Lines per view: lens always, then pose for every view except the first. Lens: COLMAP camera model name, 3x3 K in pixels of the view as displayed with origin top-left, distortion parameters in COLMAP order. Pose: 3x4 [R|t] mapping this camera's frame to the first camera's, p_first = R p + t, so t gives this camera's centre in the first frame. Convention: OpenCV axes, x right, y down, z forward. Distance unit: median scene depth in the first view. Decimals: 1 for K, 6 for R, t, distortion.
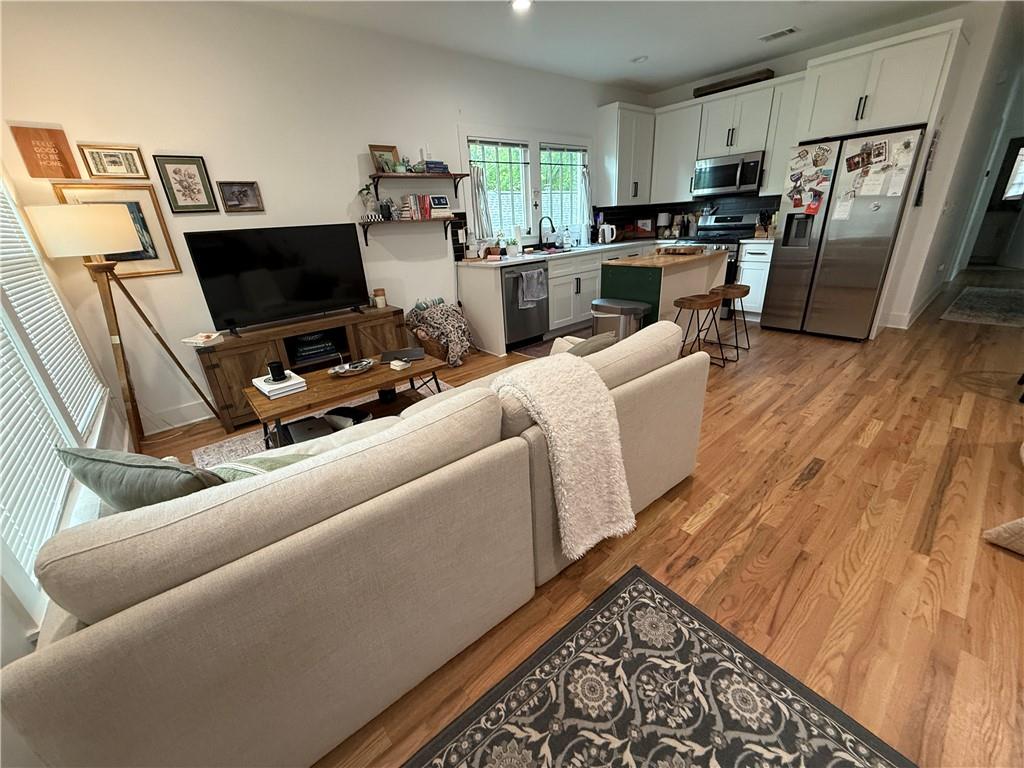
lens RADIAL K [[408.1, 0, 510.2], [0, 408.1, 382.0], [0, 0, 1]] dist [-0.000511, 0.000129]
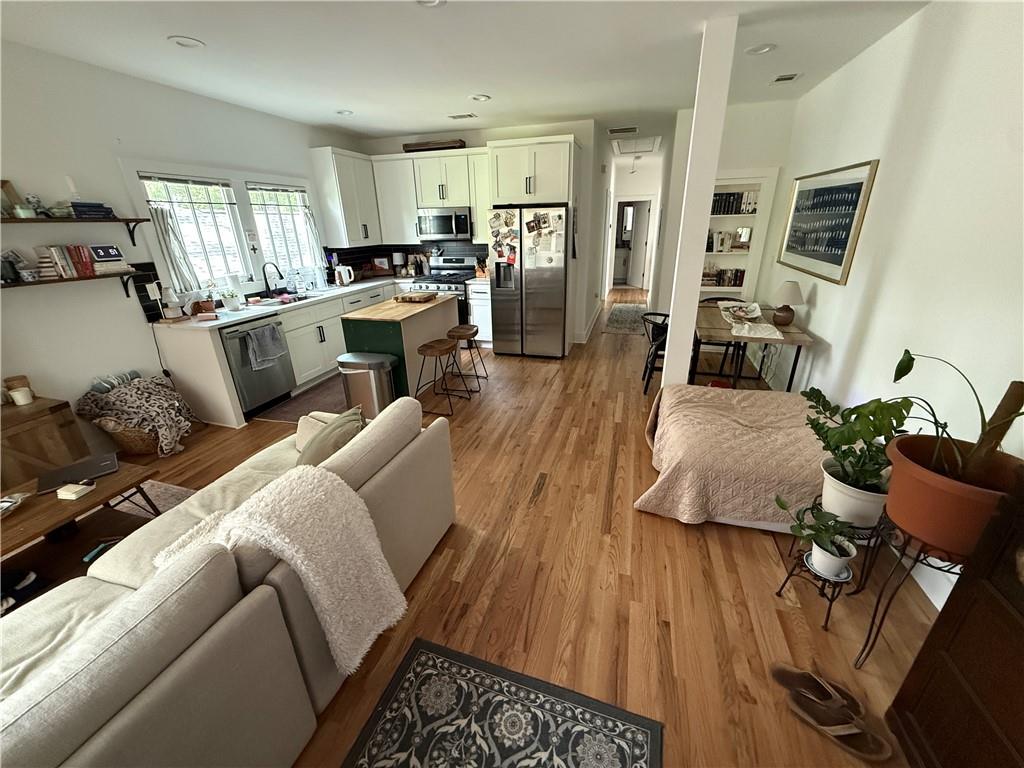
lens RADIAL K [[408.1, 0, 509.7], [0, 408.1, 383.0], [0, 0, 1]] dist [-0.000511, 0.000129]
pose [[0.840399, -0.162702, 0.516970, 0.035633], [0.177727, 0.983862, 0.020726, -0.094643], [-0.511999, 0.074461, 0.855753, -0.045055]]
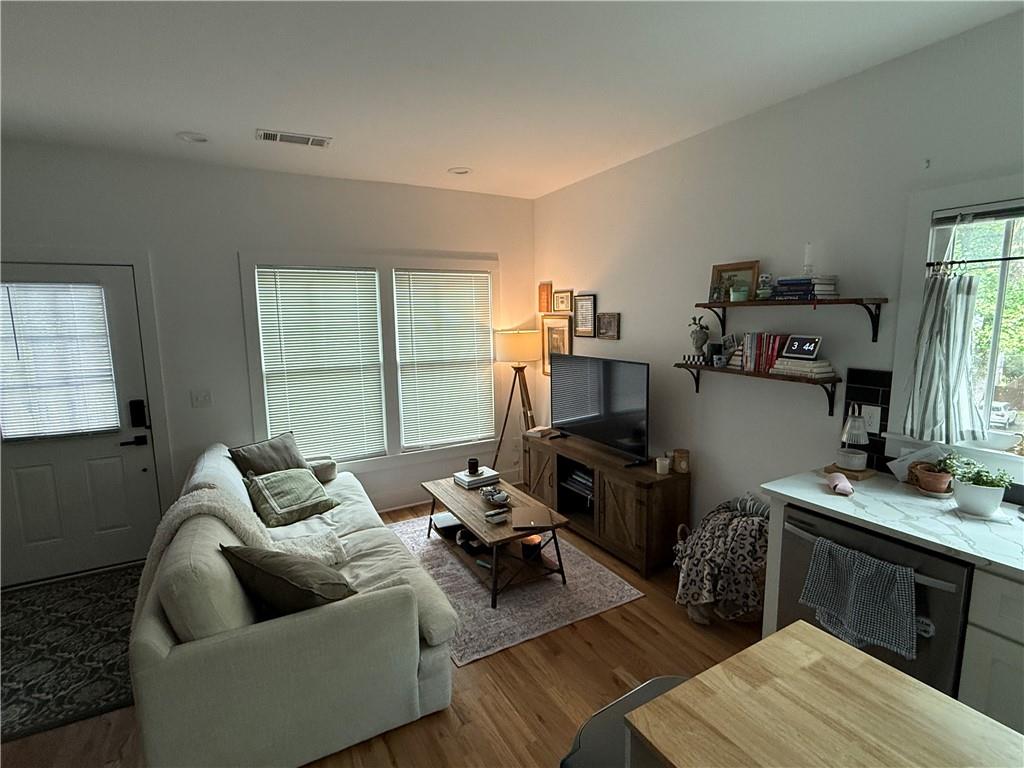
lens RADIAL K [[509.3, 0, 511.1], [0, 509.3, 385.5], [0, 0, 1]] dist [0.002476, 0.000426]
pose [[-0.189456, 0.197832, -0.961753, 0.659289], [-0.342651, 0.904594, 0.253573, -0.528094], [0.920161, 0.377587, -0.103594, 0.899543]]
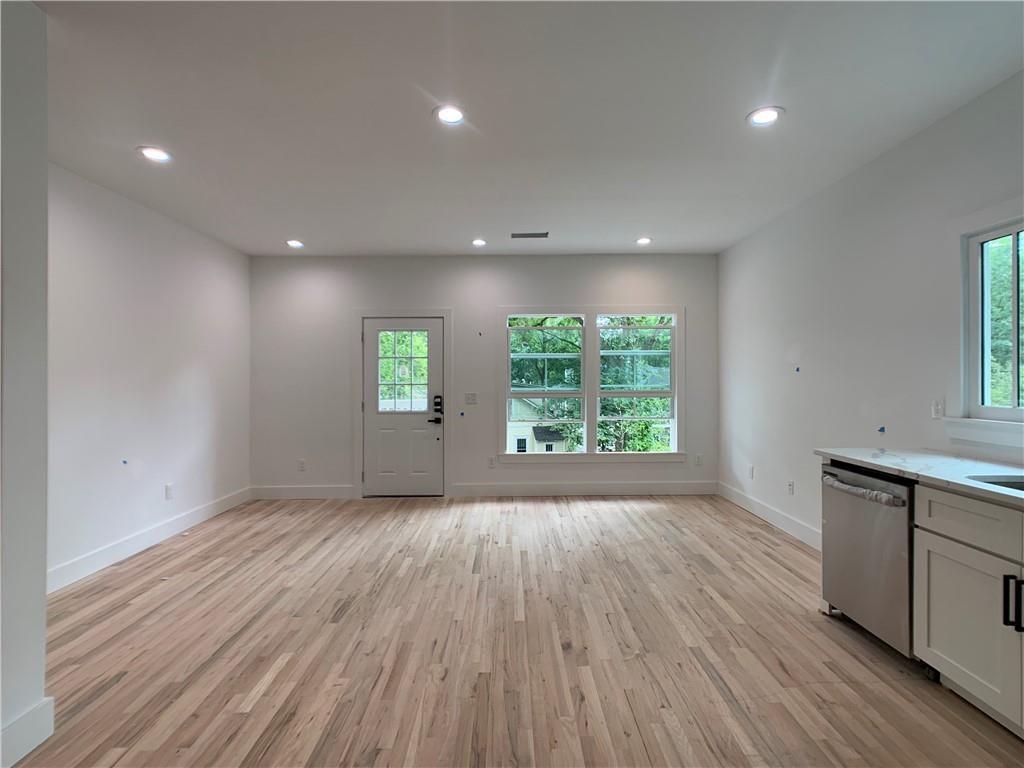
lens RADIAL K [[506.7, 0, 511.6], [0, 506.7, 383.2], [0, 0, 1]] dist [0.000020, -0.000240]
pose [[-0.641110, 0.067385, -0.764485, 0.973313], [-0.247792, 0.924610, 0.289302, -0.578245], [0.726345, 0.374908, -0.576080, 1.270129]]
